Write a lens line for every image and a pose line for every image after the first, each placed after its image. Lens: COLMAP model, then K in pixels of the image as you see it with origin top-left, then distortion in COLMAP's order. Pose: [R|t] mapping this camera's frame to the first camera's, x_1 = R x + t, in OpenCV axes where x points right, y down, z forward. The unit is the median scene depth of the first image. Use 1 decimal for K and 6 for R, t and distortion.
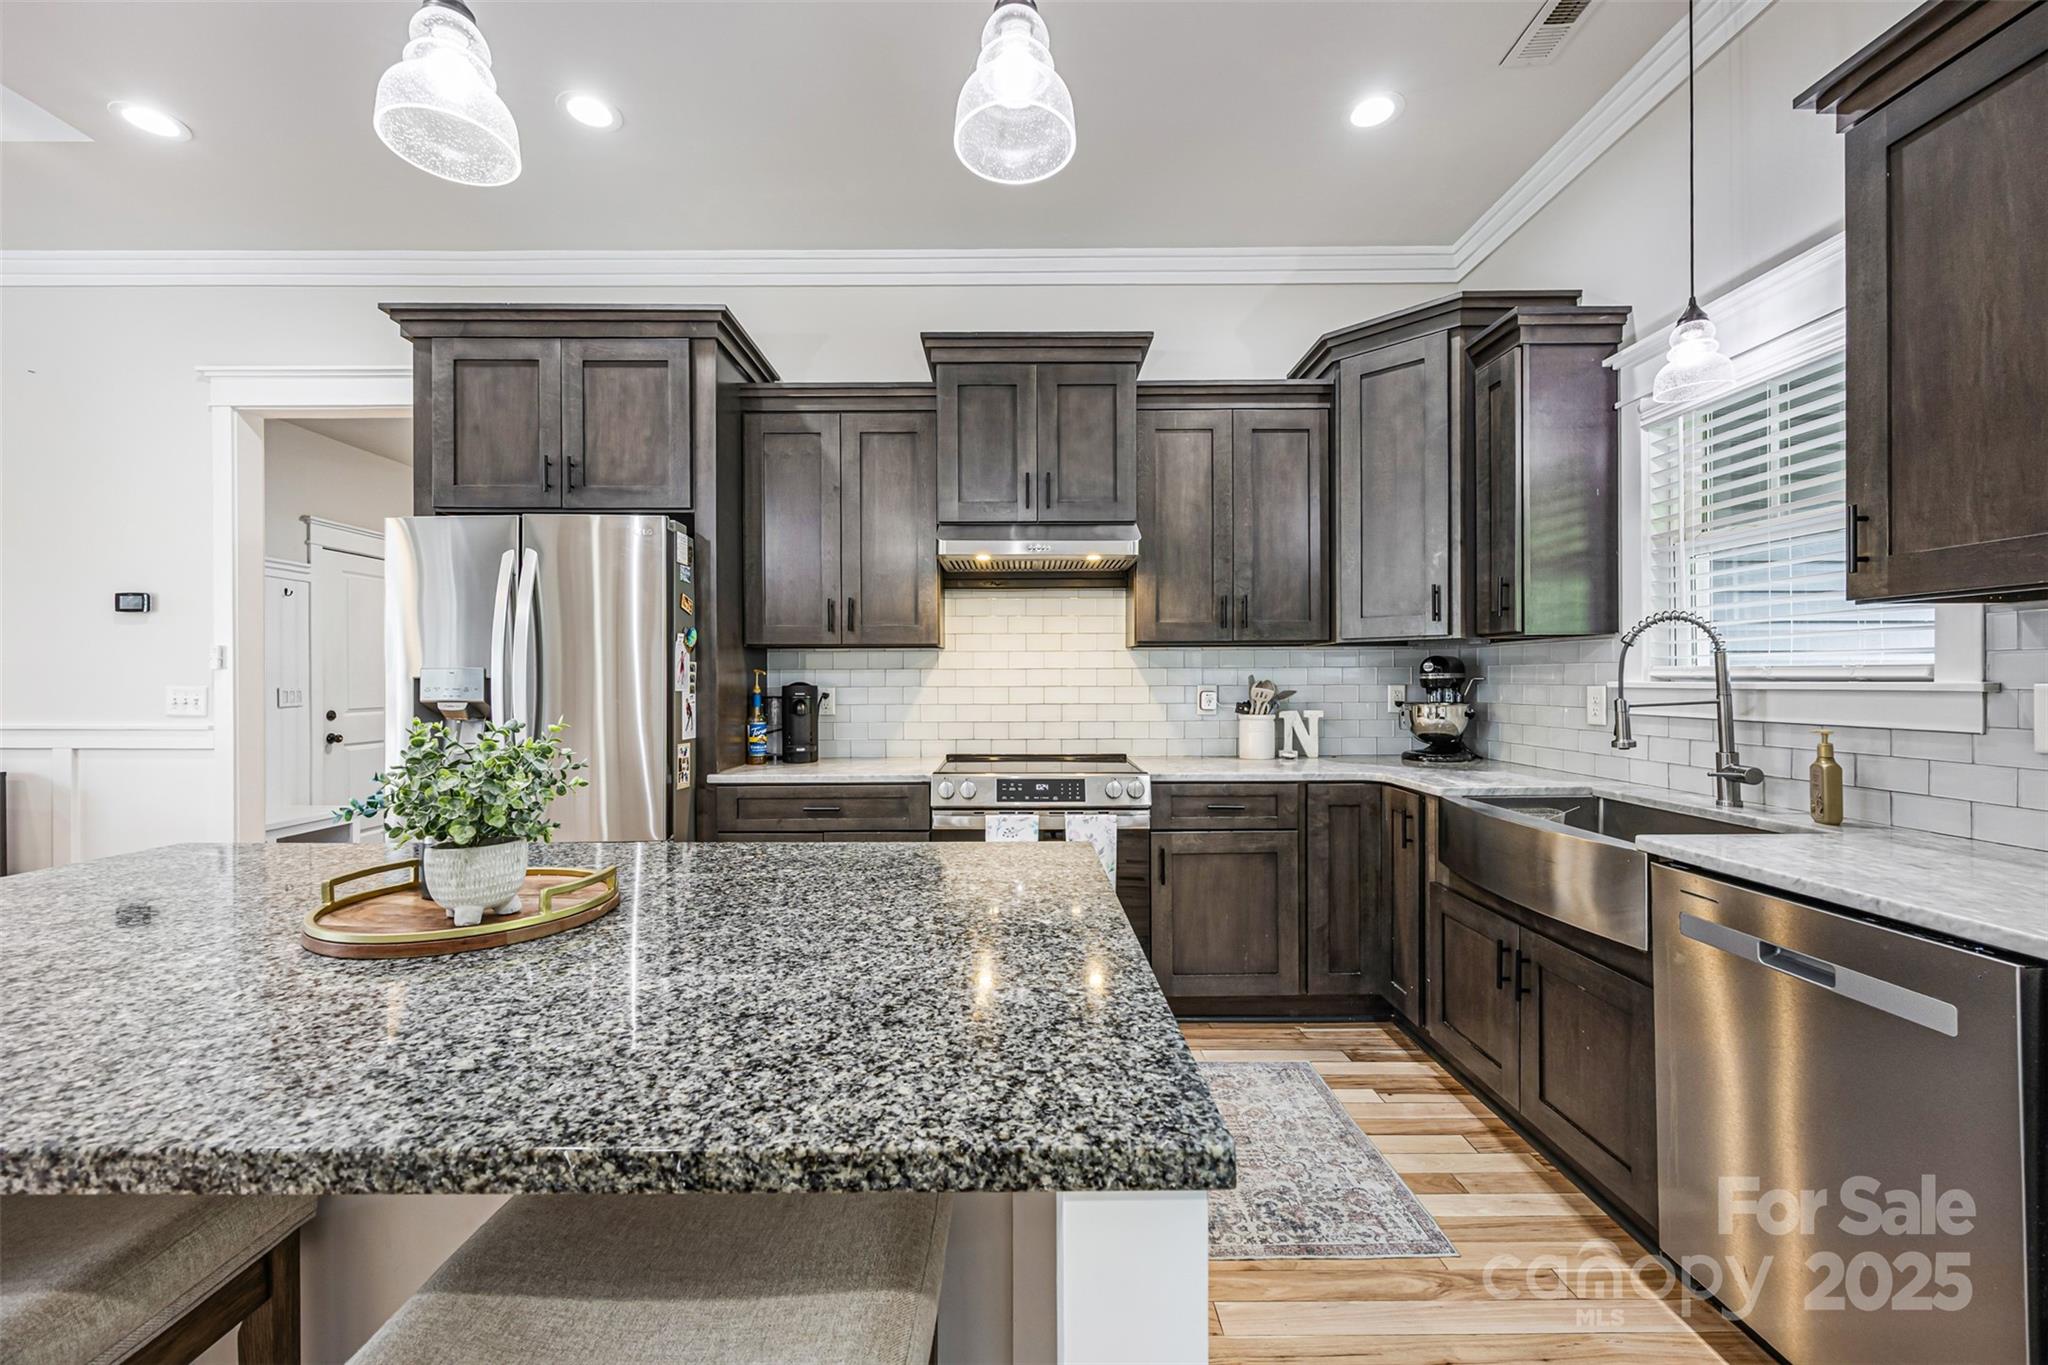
lens RADIAL K [[817.1, 0, 1019.6], [0, 817.1, 684.4], [0, 0, 1]] dist [-0.001929, 0.000003]
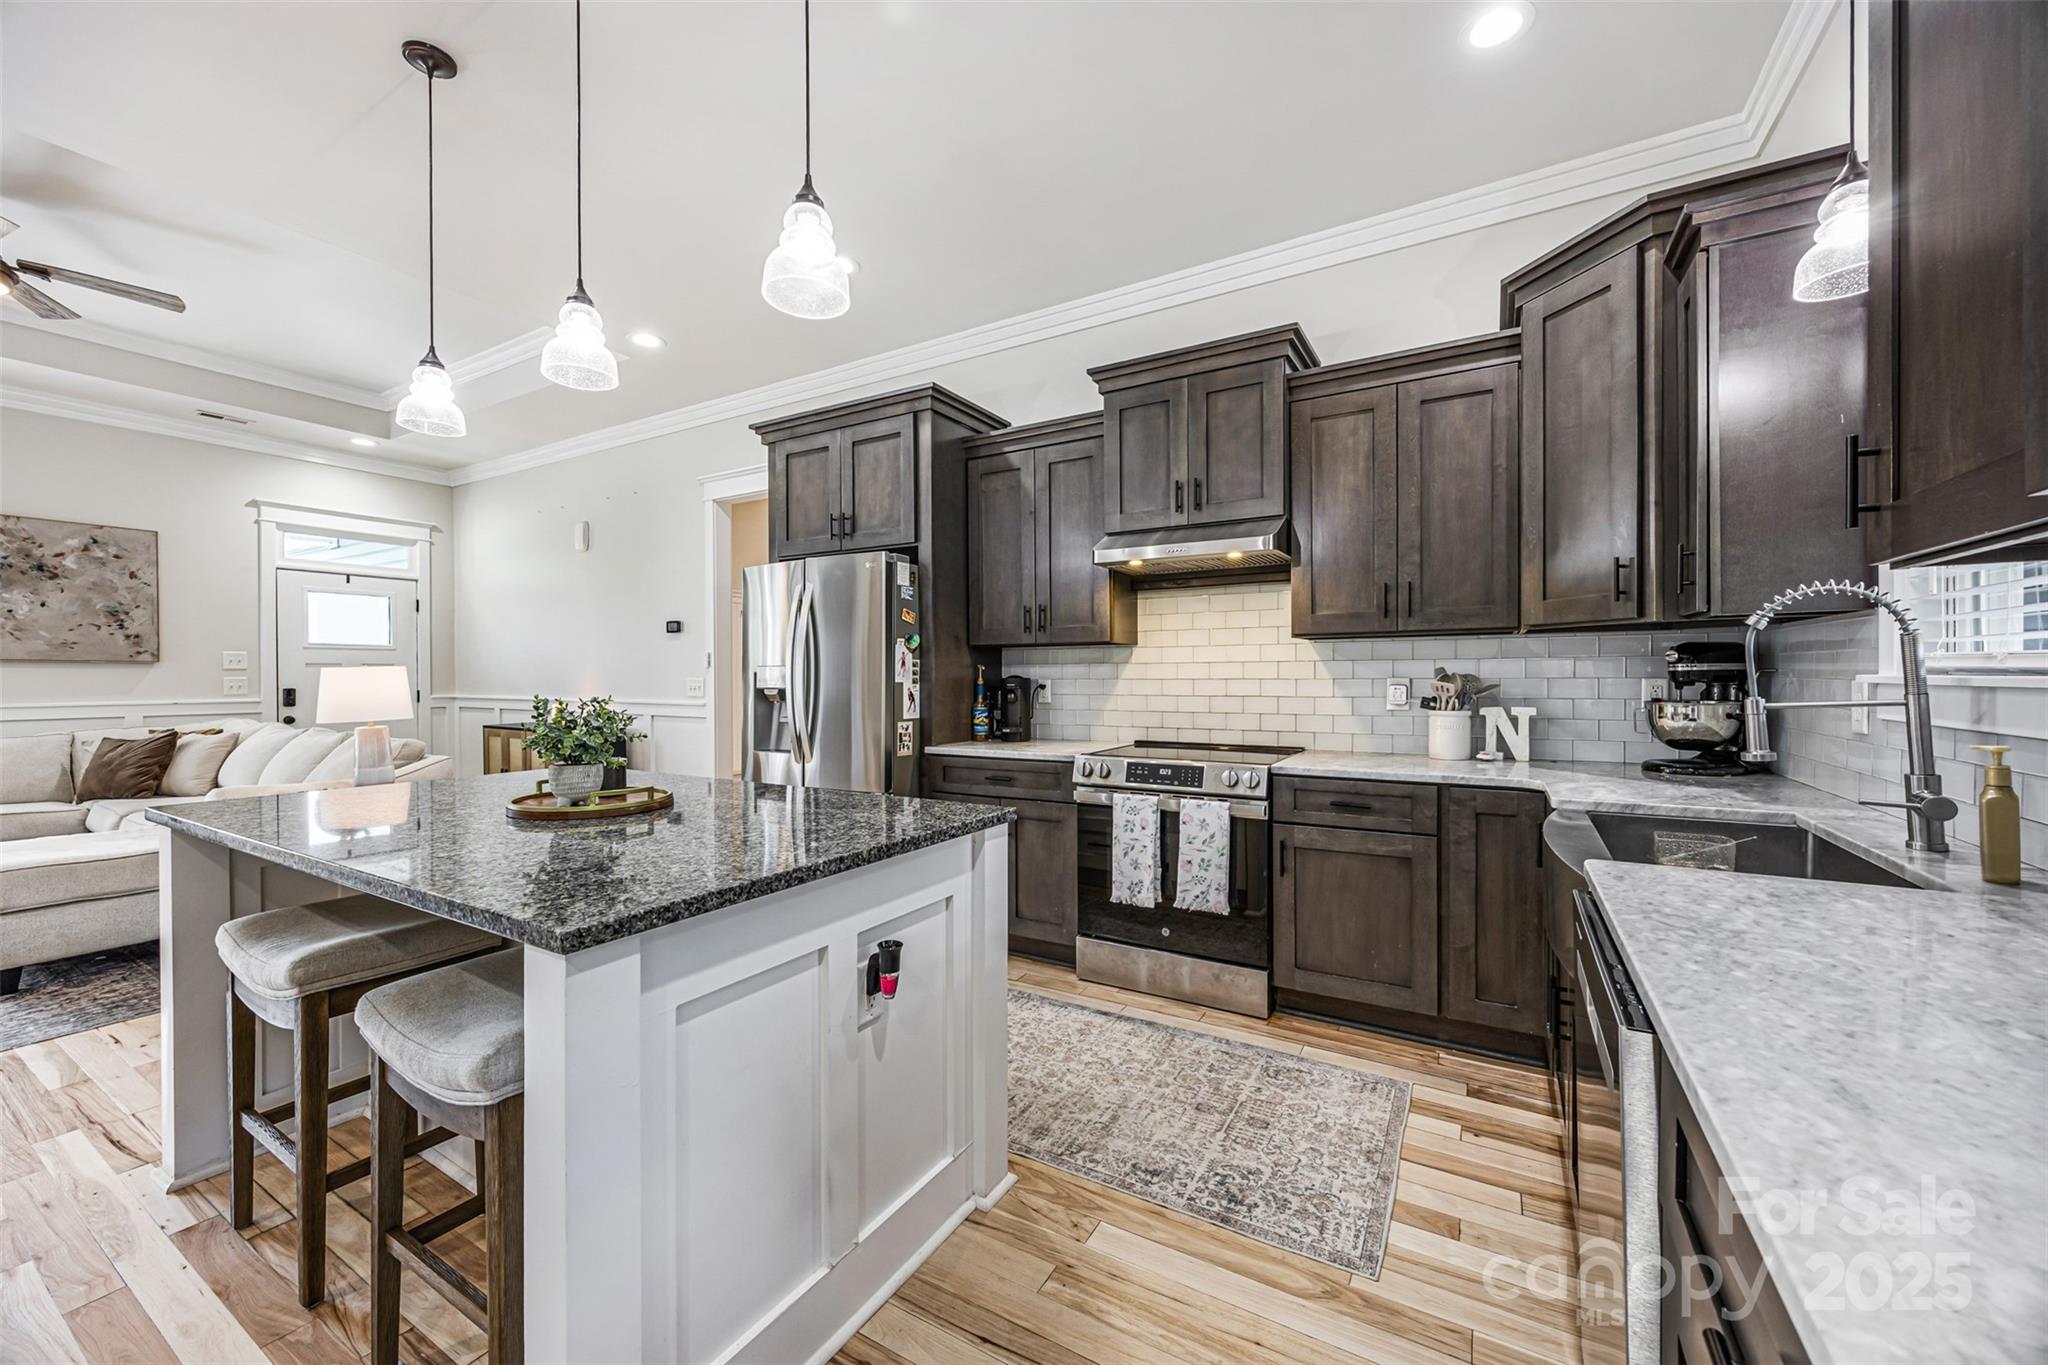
lens RADIAL K [[788.9, 0, 1024.0], [0, 788.9, 682.5], [0, 0, 1]] dist [-0.001467, 0.000192]
pose [[0.857899, 0.004636, -0.513798, 0.368950], [-0.000592, 0.999968, 0.008033, -0.001330], [0.513819, -0.006588, 0.857874, 0.003957]]
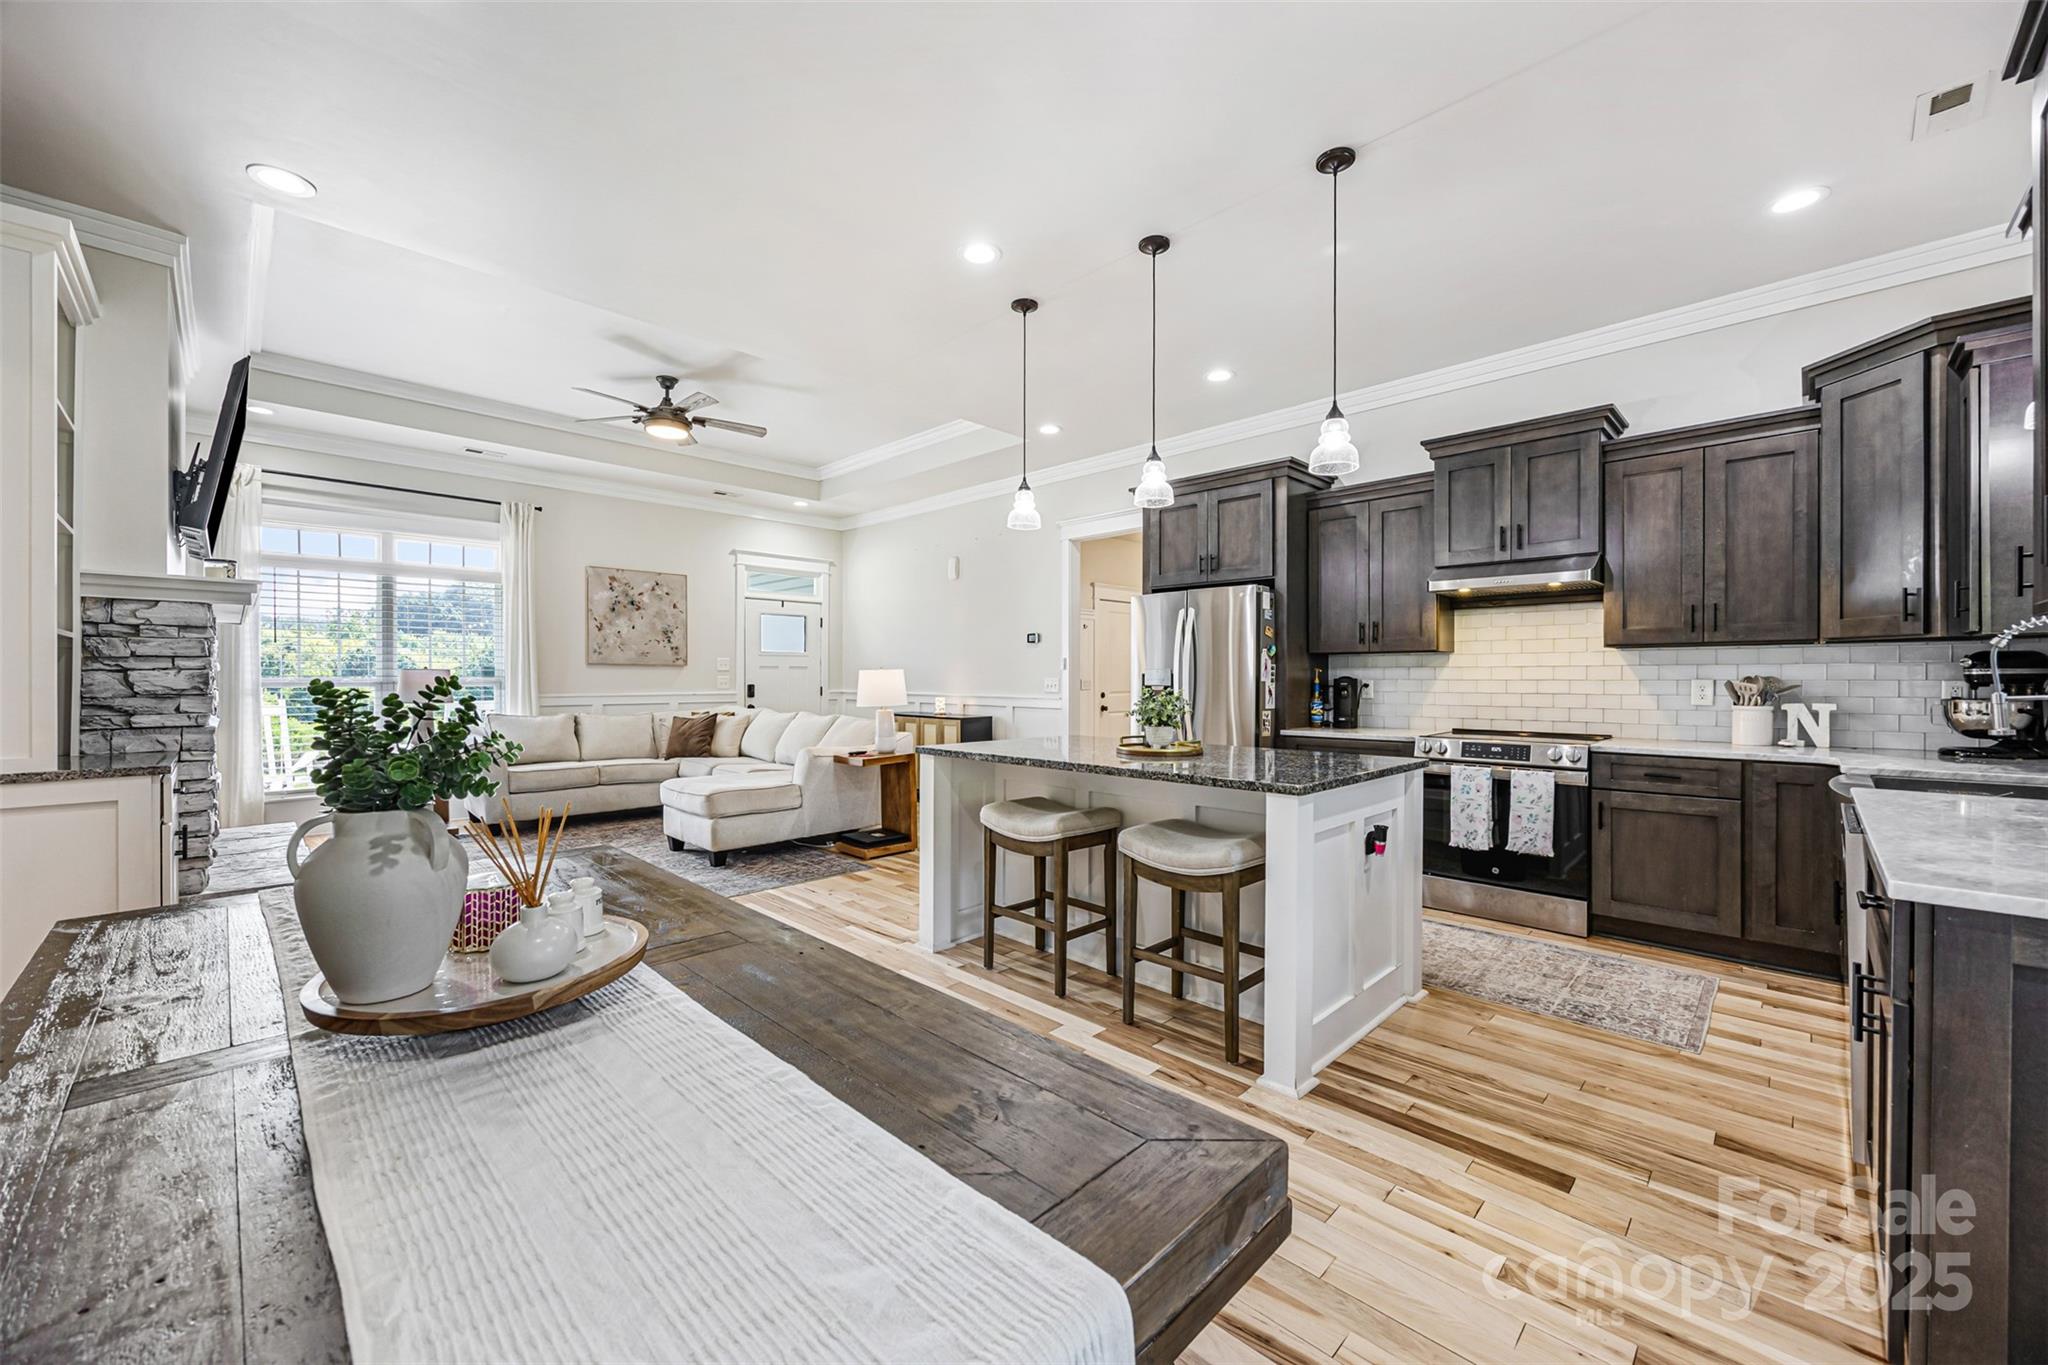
lens RADIAL K [[794.4, 0, 1024.0], [0, 794.4, 682.5], [0, 0, 1]] dist [-0.000262, -0.000299]
pose [[0.708310, 0.007468, -0.705862, 0.387538], [-0.004141, 0.999971, 0.006425, 0.001836], [0.705890, -0.001628, 0.708320, -0.529466]]
